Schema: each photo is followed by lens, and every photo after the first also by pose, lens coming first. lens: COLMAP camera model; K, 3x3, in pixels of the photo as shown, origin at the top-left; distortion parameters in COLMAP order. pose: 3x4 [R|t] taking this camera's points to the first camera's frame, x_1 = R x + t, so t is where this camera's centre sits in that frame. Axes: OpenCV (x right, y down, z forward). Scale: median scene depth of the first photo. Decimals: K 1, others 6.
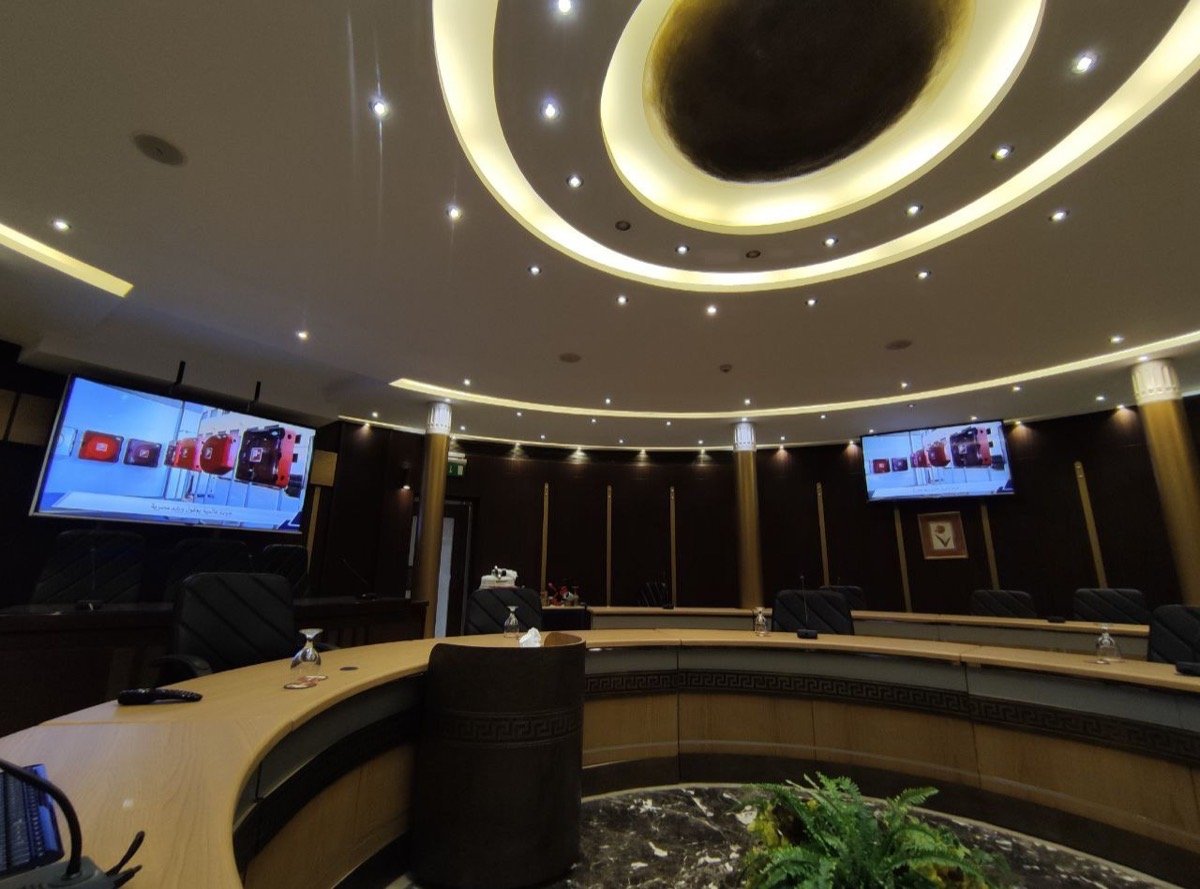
lens RADIAL K [[566.9, 0, 600.0], [0, 566.9, 444.5], [0, 0, 1]] dist [0.000377, 0.021178]
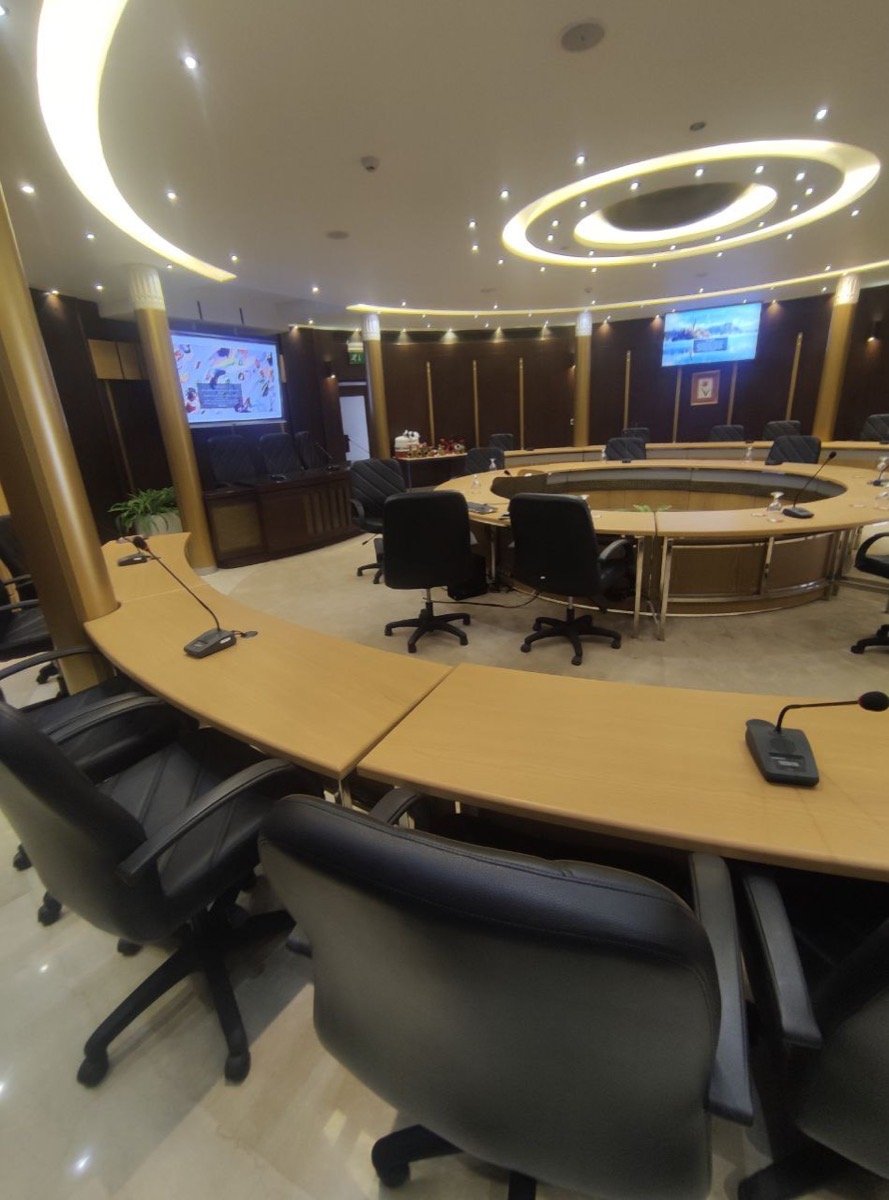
lens RADIAL K [[494.3, 0, 444.5], [0, 494.3, 600.0], [0, 0, 1]] dist [-0.016659, -0.000005]
pose [[0.995072, -0.090354, 0.040846, -0.196080], [0.053277, 0.834602, 0.548271, -0.125440], [-0.083628, -0.543393, 0.835302, -0.343940]]
